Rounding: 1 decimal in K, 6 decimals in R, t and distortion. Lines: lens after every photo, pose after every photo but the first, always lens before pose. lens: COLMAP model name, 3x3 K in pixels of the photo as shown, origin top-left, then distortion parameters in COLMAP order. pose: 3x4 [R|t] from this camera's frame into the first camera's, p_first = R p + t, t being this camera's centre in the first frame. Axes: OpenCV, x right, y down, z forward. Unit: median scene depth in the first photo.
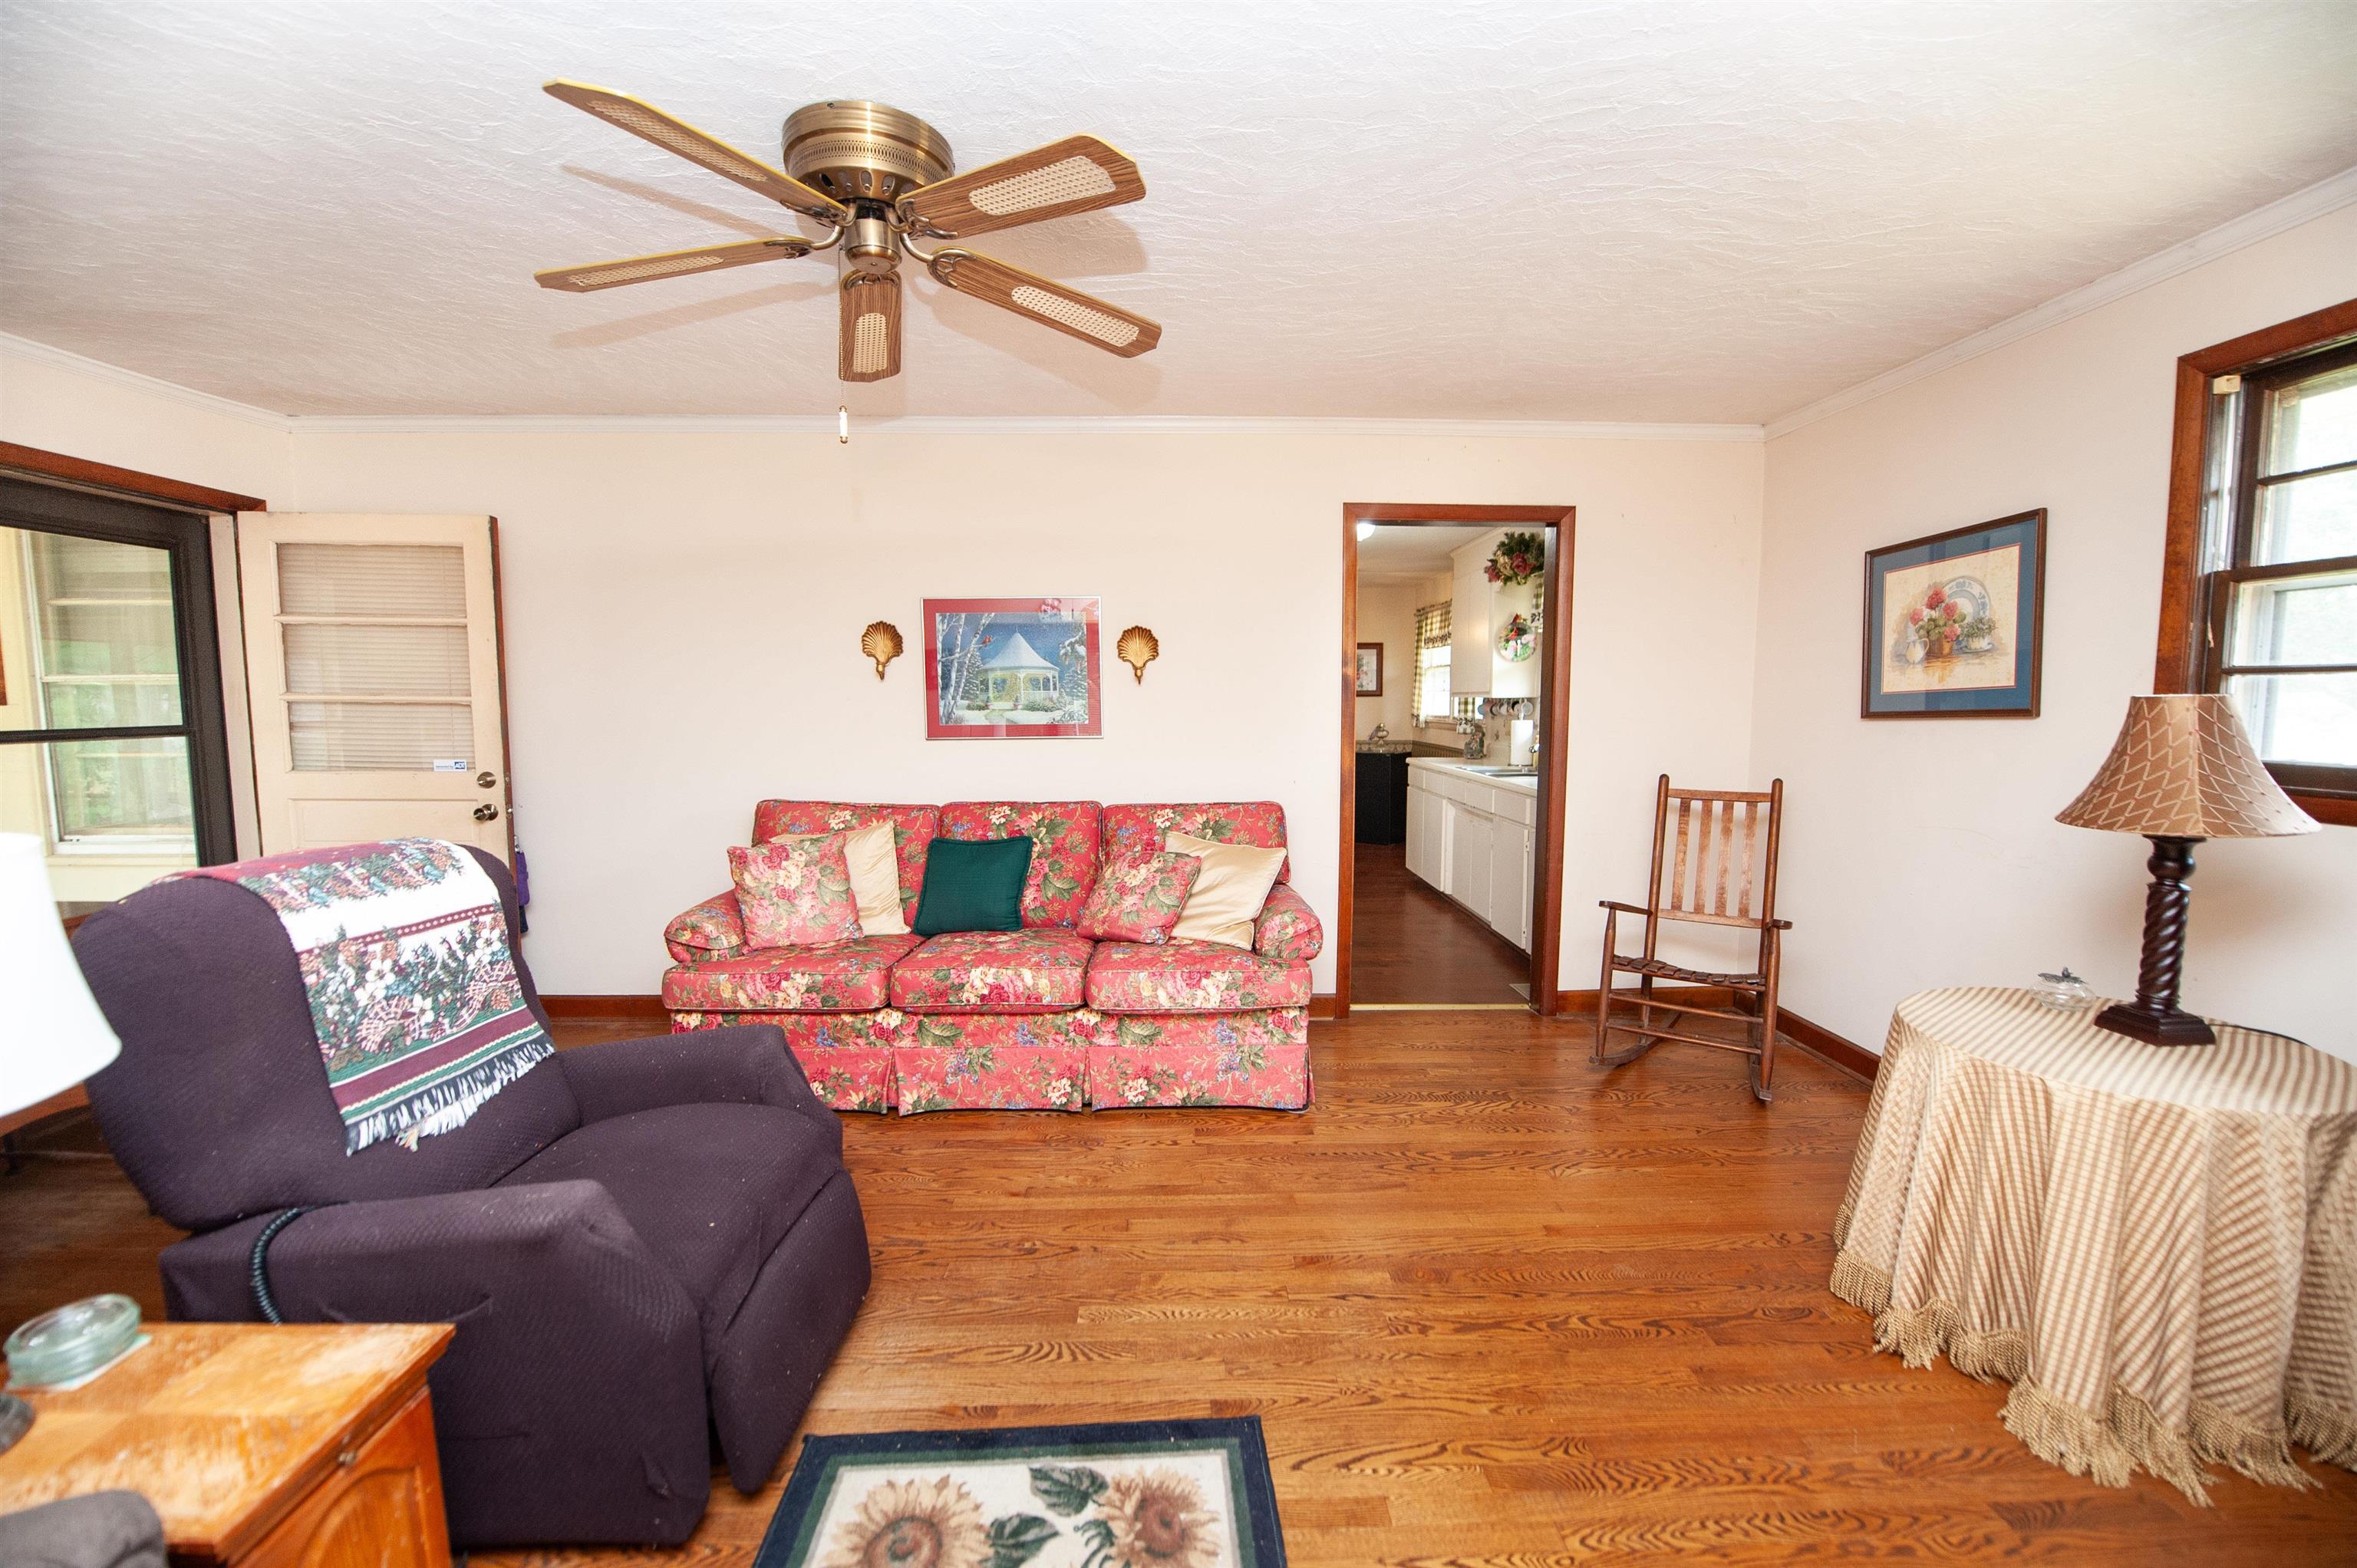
lens RADIAL K [[943.6, 0, 1185.6], [0, 943.6, 789.8], [0, 0, 1]] dist [-0.014279, -0.000625]
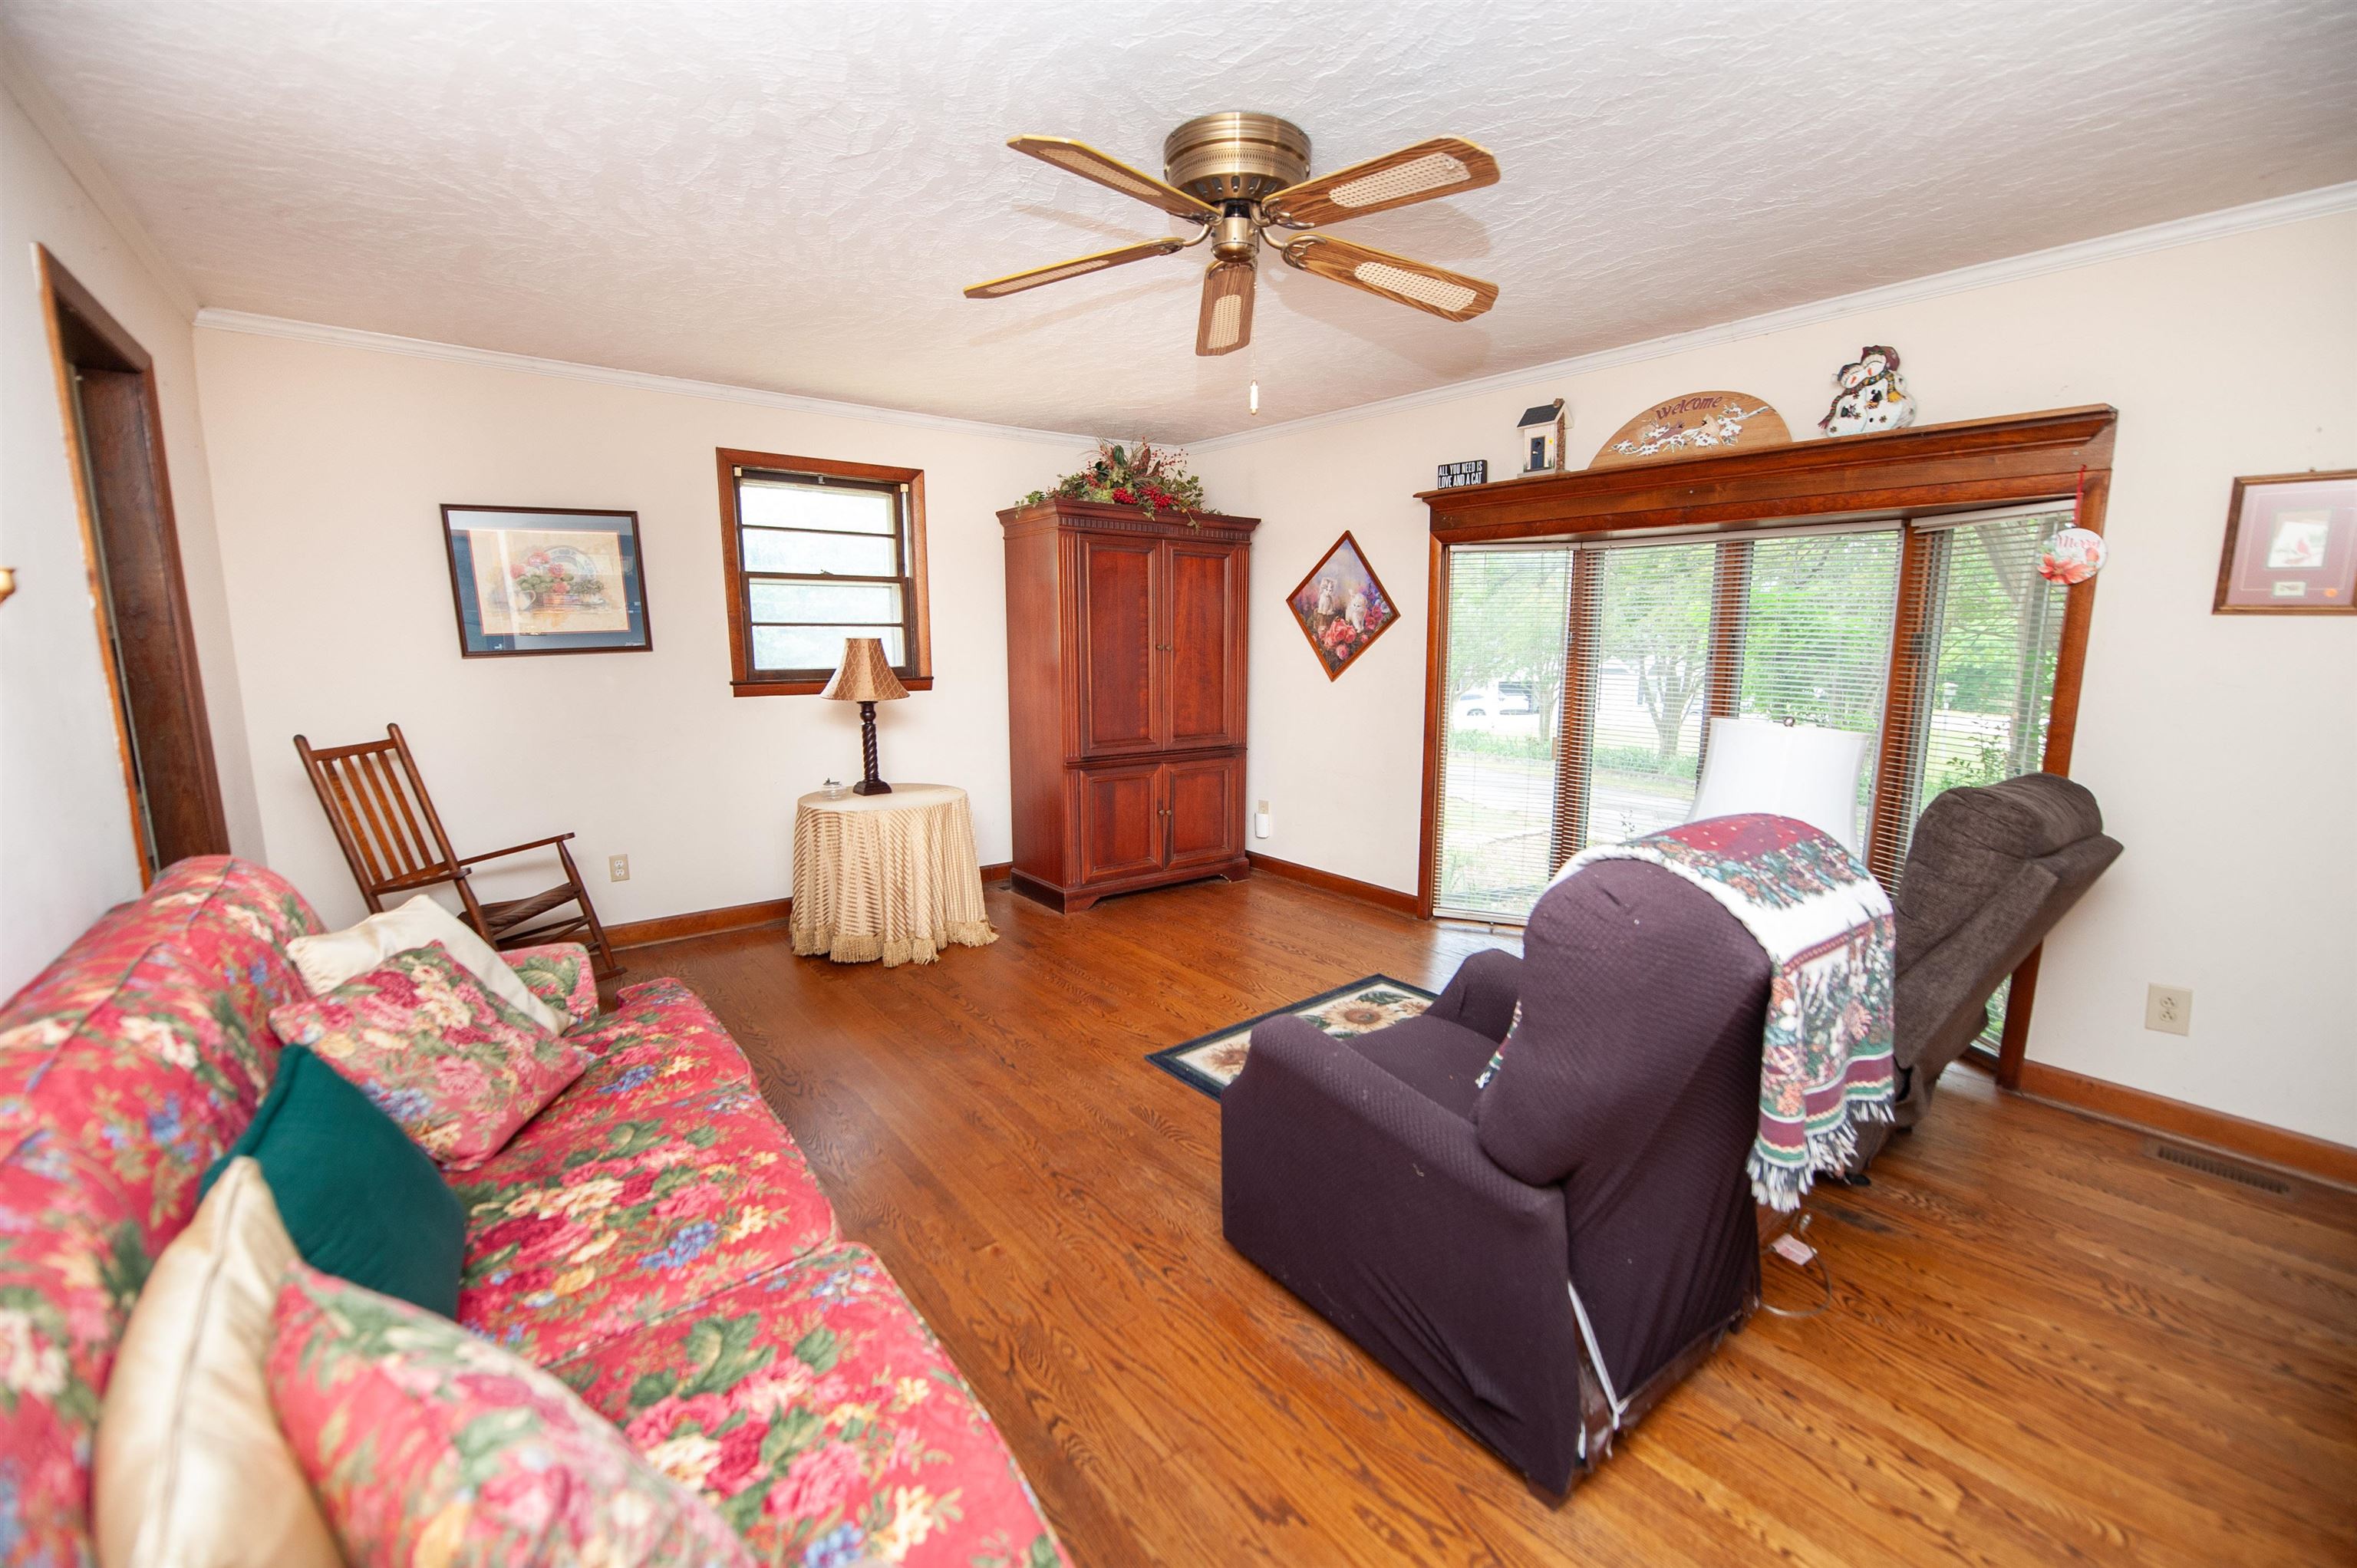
lens RADIAL K [[956.2, 0, 1186.1], [0, 956.2, 790.9], [0, 0, 1]] dist [-0.012525, -0.000627]
pose [[-0.604662, -0.130367, 0.785741, -0.794103], [0.072389, 0.973436, 0.217215, -0.119172], [-0.793186, 0.188221, -0.579162, 1.142430]]
